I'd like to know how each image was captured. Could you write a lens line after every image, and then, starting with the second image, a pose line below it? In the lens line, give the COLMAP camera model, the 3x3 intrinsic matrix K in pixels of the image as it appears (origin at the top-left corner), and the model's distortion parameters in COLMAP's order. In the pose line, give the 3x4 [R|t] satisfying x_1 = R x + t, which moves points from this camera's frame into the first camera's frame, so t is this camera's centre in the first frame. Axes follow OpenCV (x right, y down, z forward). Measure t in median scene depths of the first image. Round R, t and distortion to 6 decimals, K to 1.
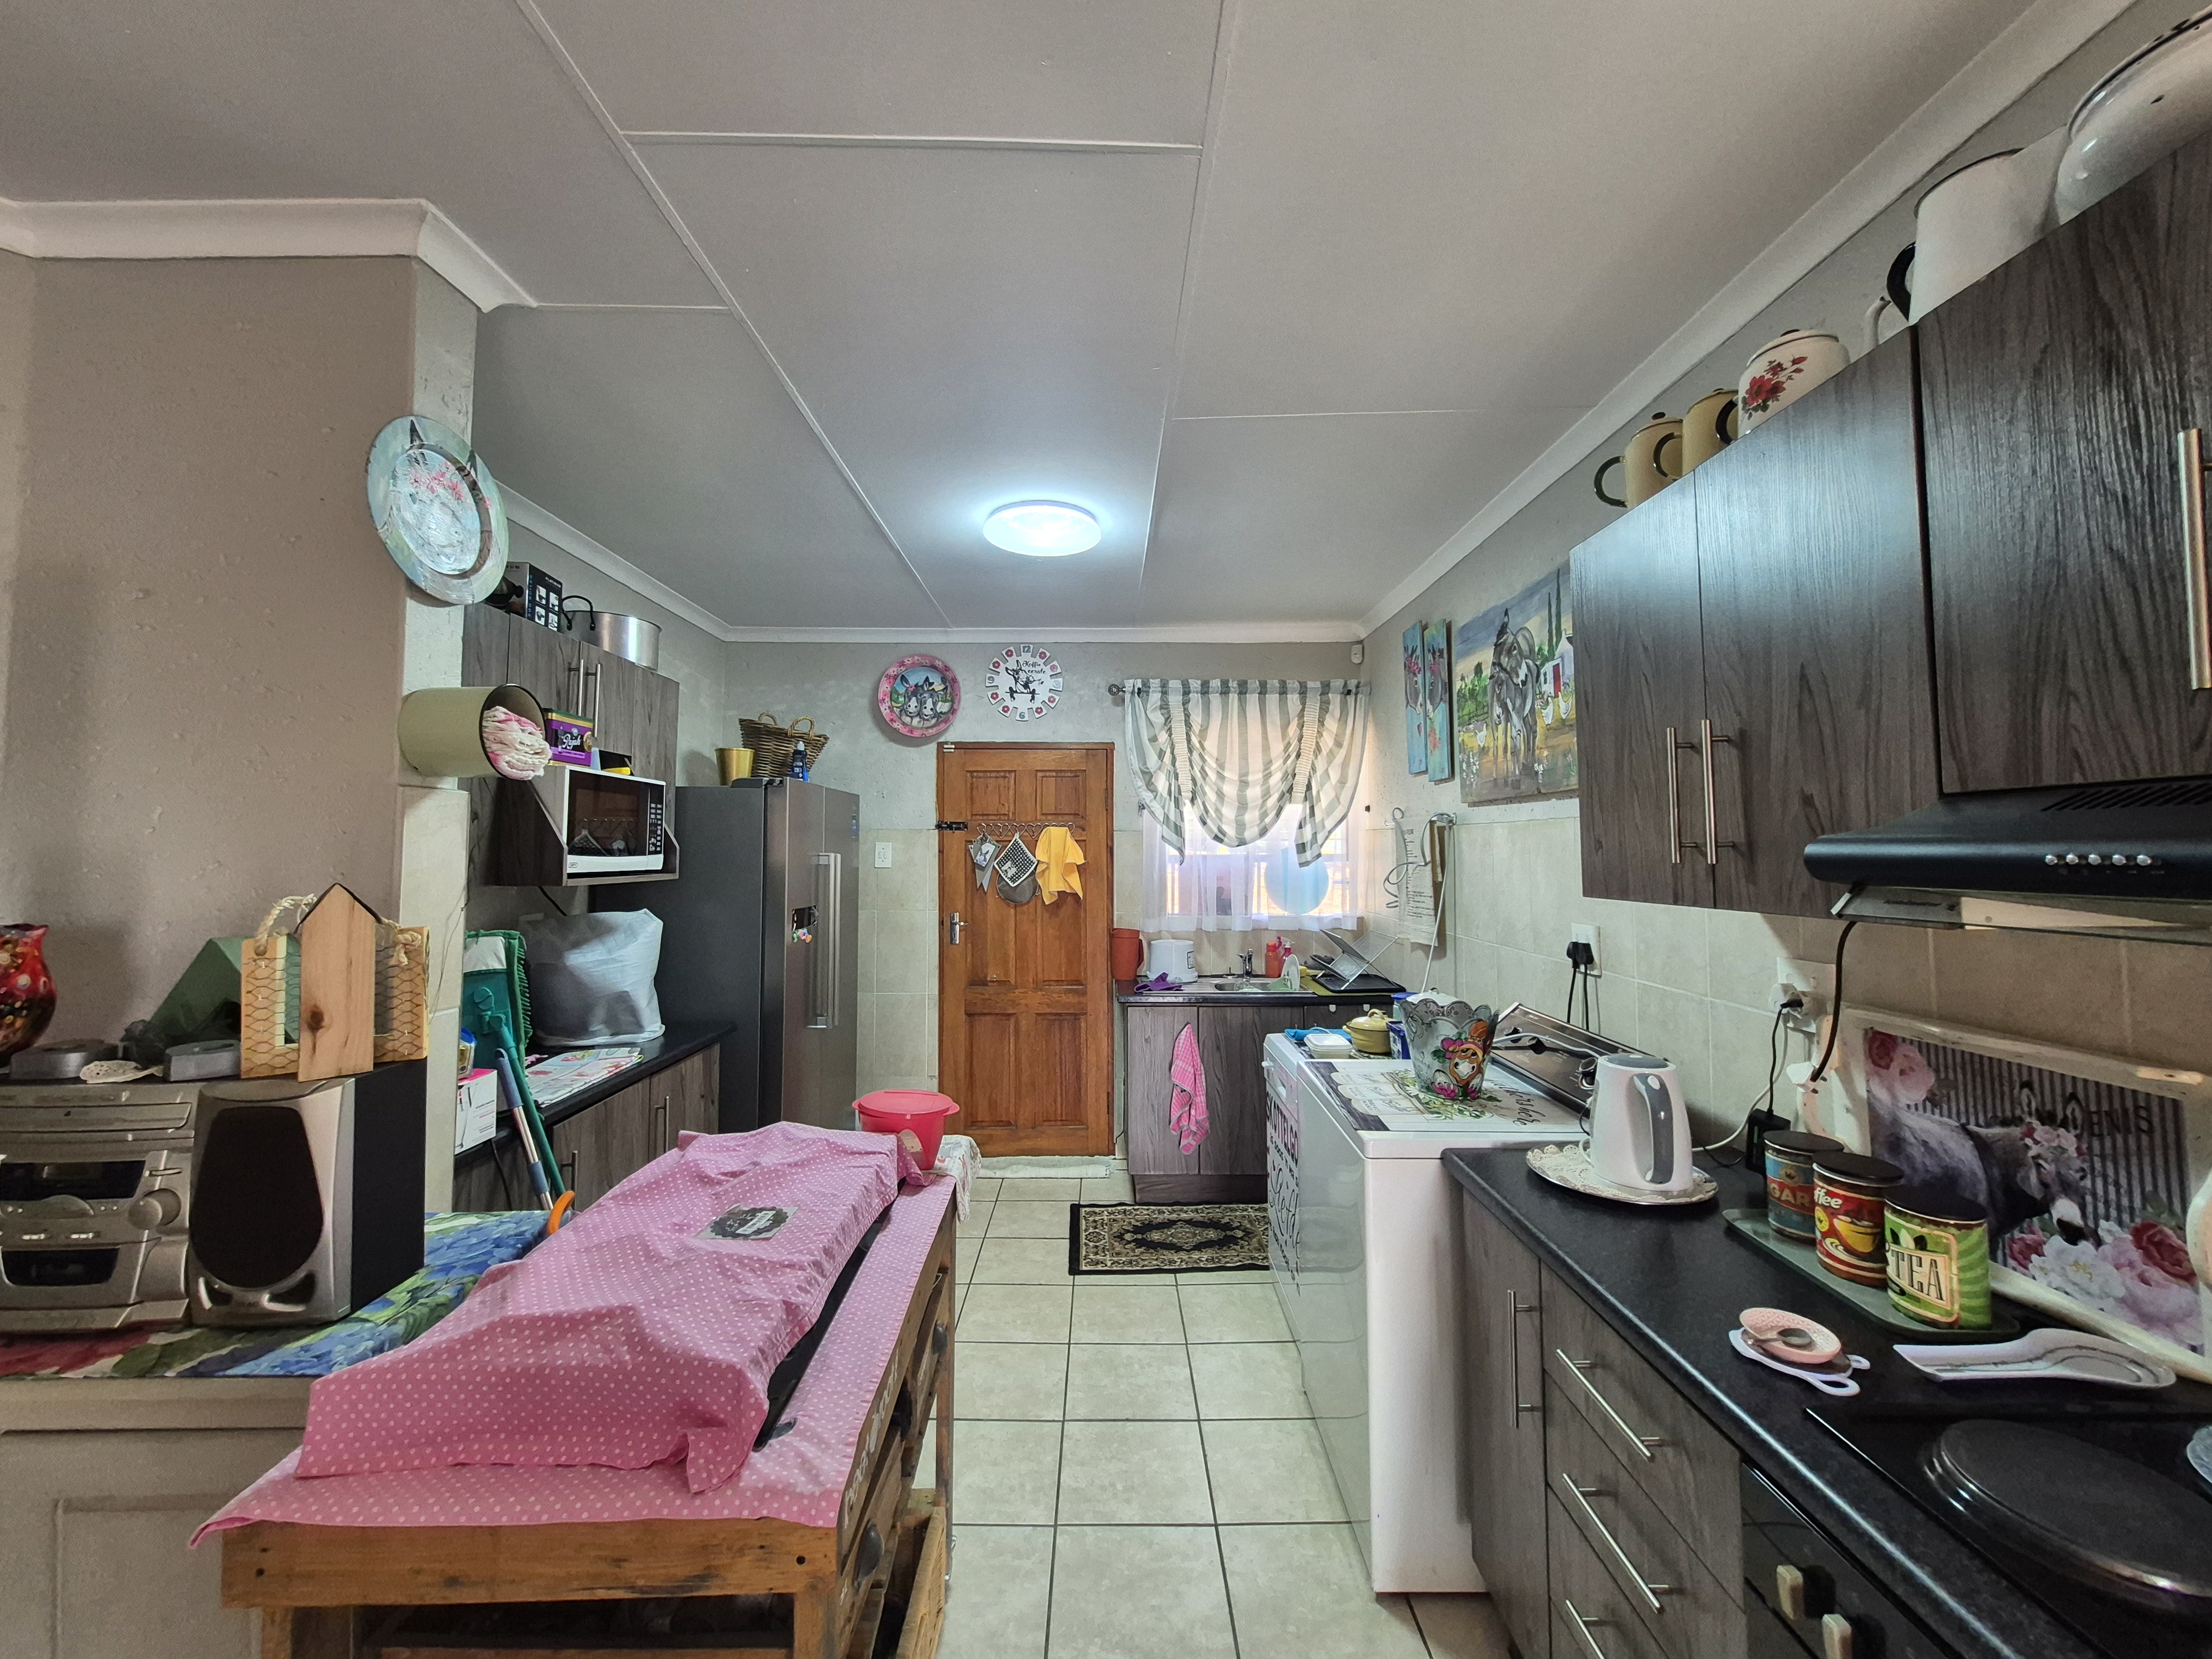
lens RADIAL K [[861.1, 0, 1118.4], [0, 861.1, 814.6], [0, 0, 1]] dist [0.005507, -0.002508]
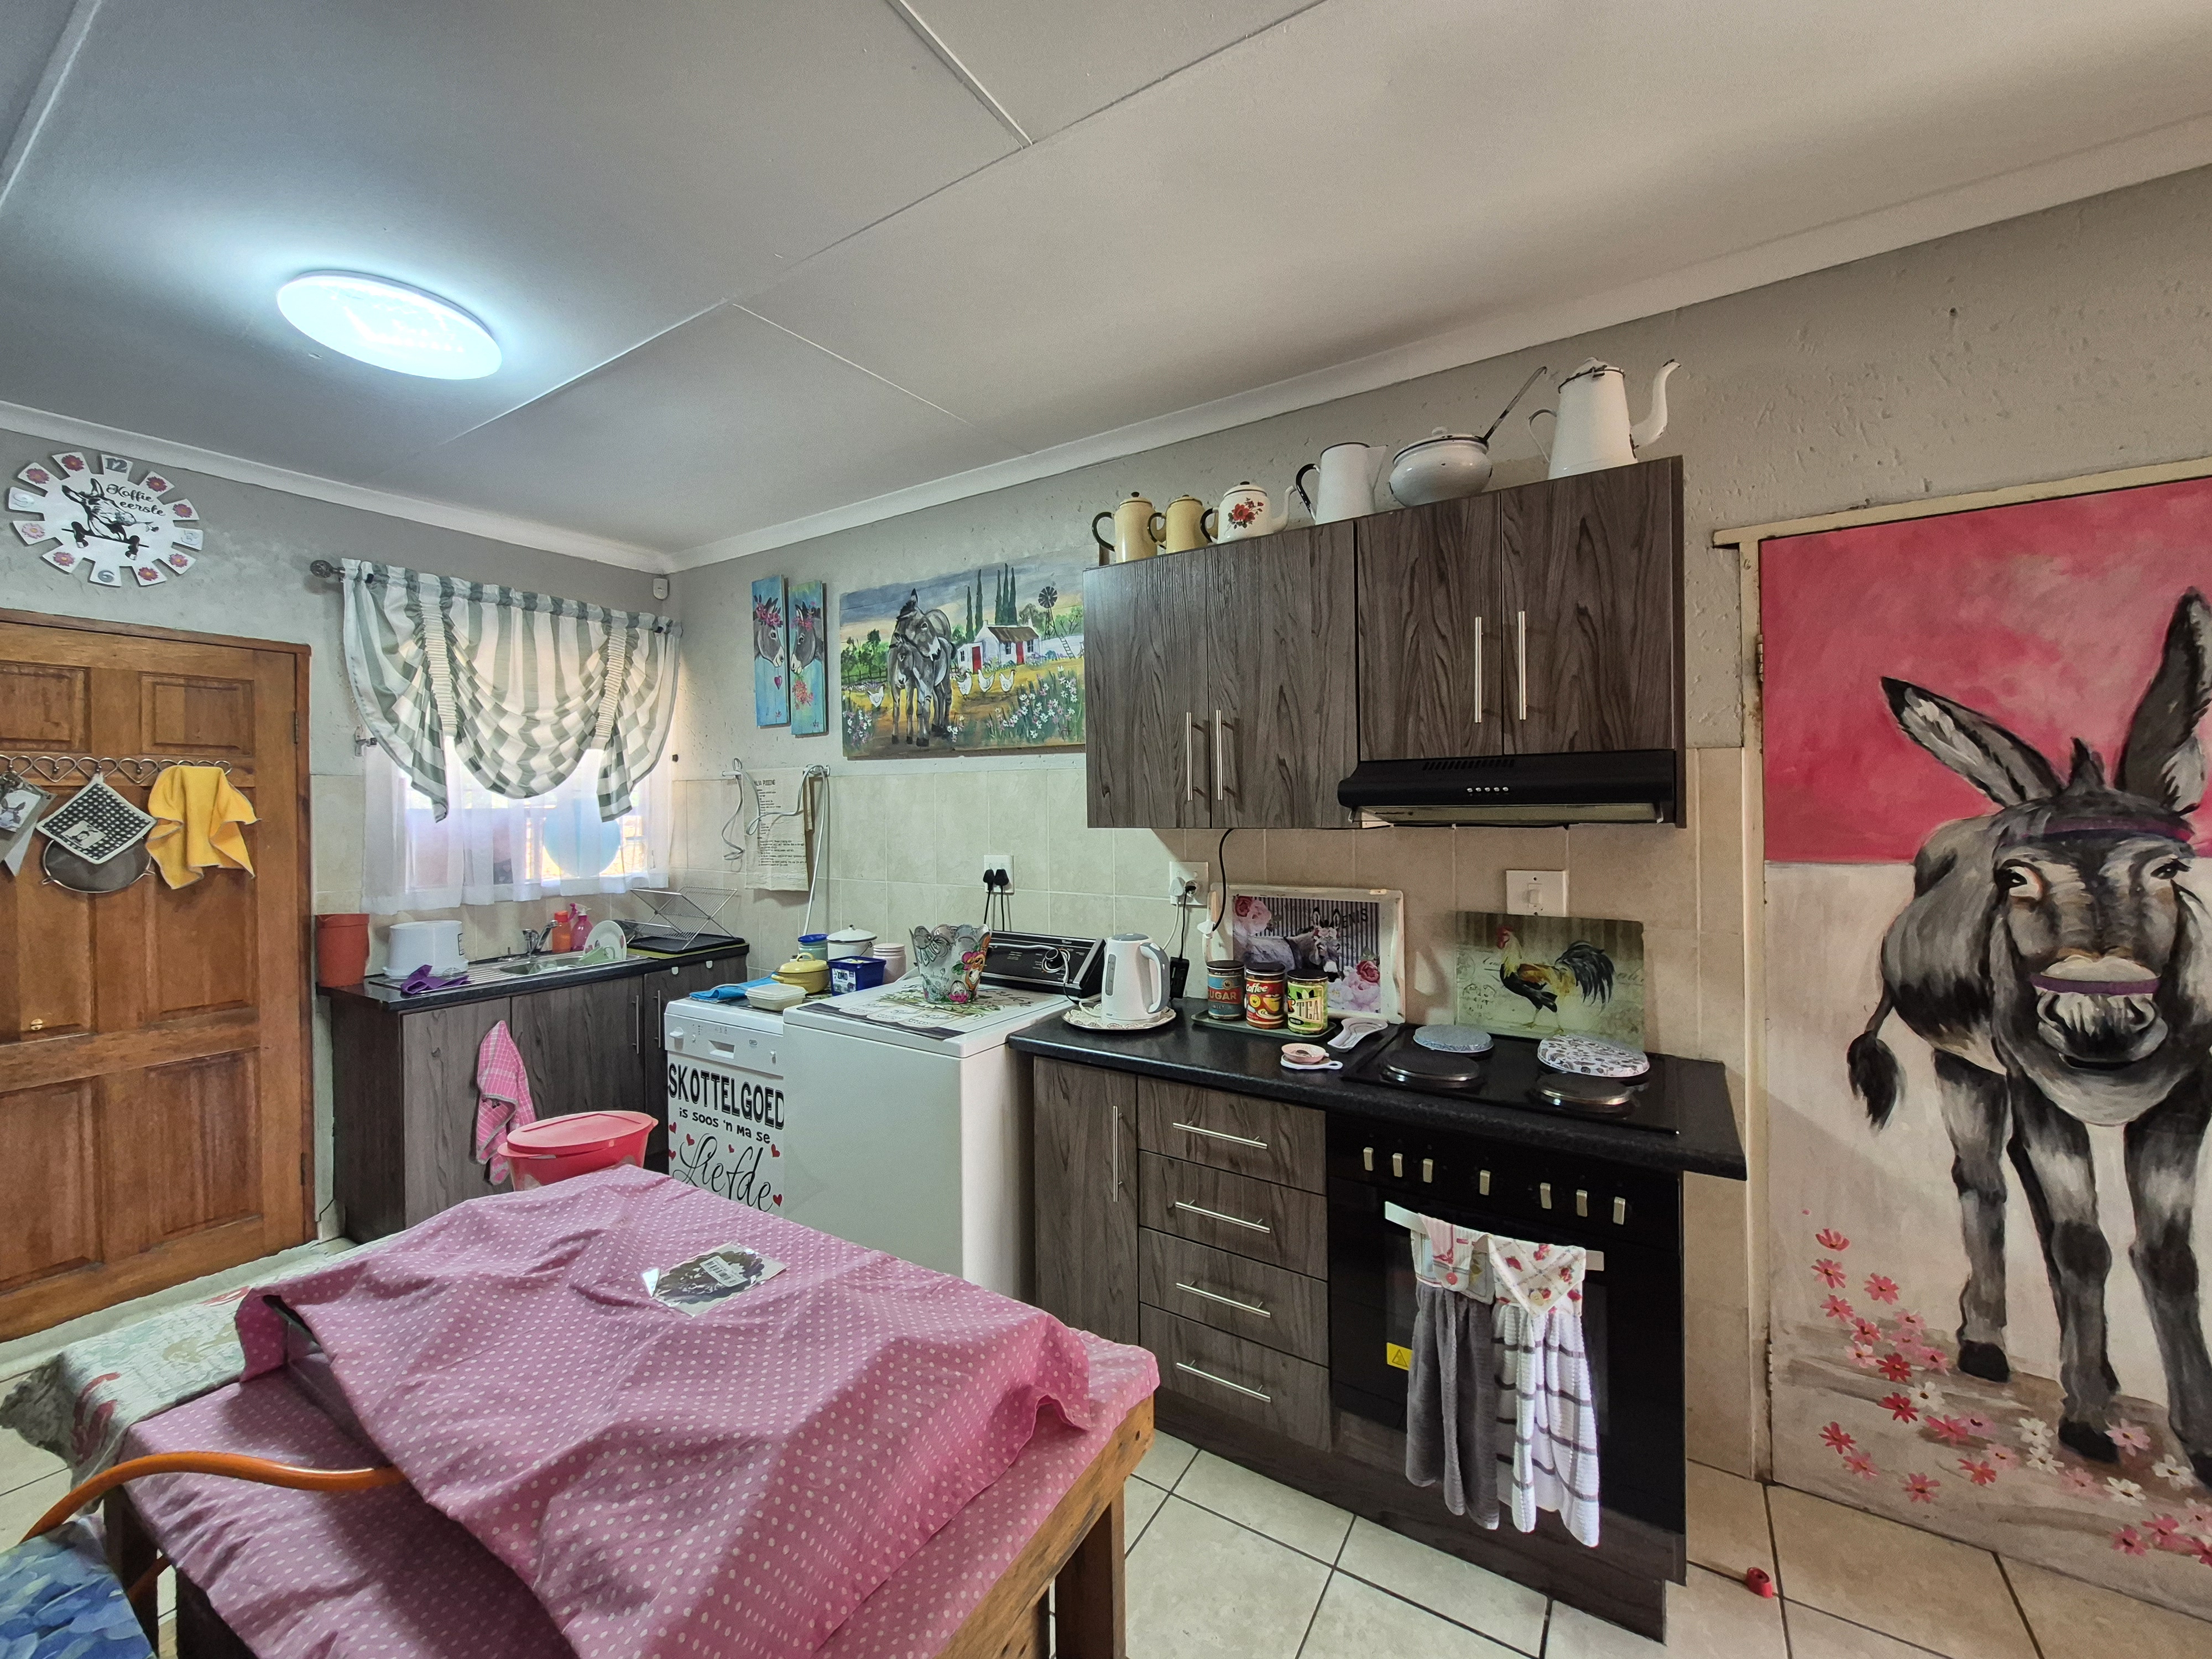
lens RADIAL K [[861.1, 0, 1113.7], [0, 861.1, 808.9], [0, 0, 1]] dist [0.005507, -0.002508]
pose [[0.540407, -0.006831, 0.841376, -0.245633], [-0.026592, 0.999329, 0.025193, 0.012215], [-0.840984, -0.035988, 0.539862, 0.092311]]
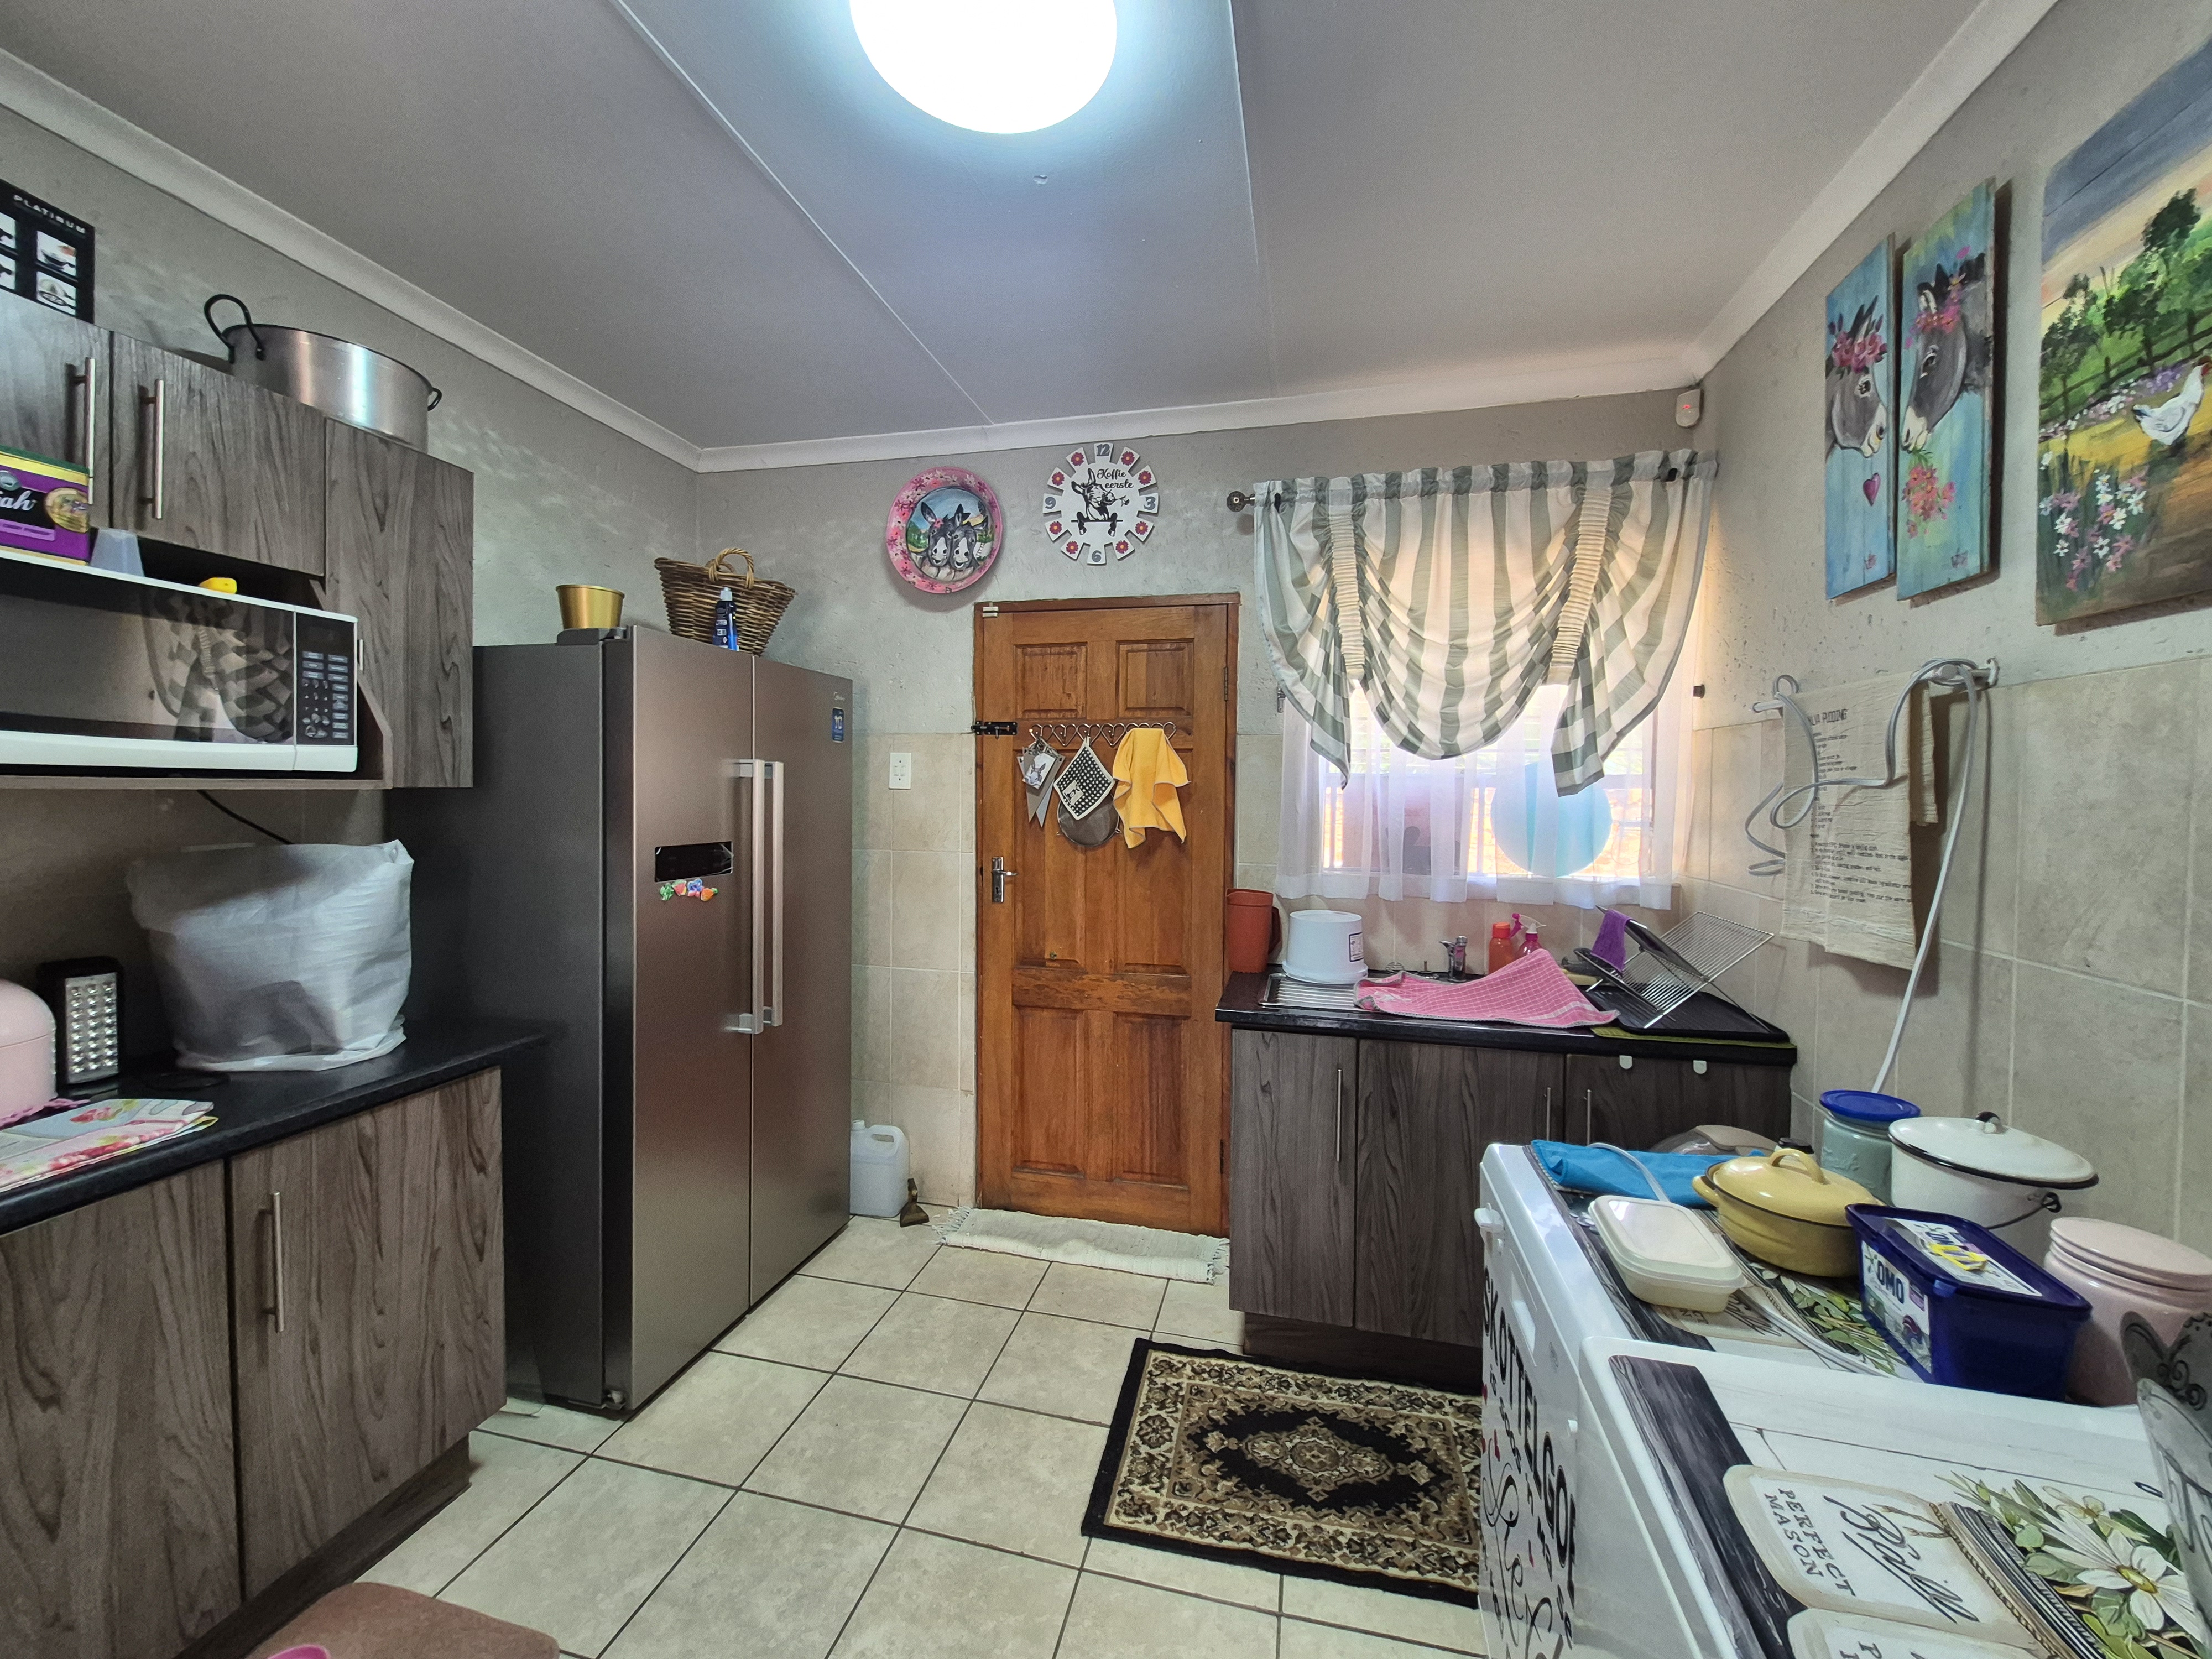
lens RADIAL K [[861.1, 0, 1115.2], [0, 861.1, 811.0], [0, 0, 1]] dist [0.005507, -0.002508]
pose [[0.970030, 0.017375, -0.242362, 0.063943], [-0.001291, 0.997795, 0.066364, 0.033730], [0.242981, -0.064062, 0.967913, 0.377677]]
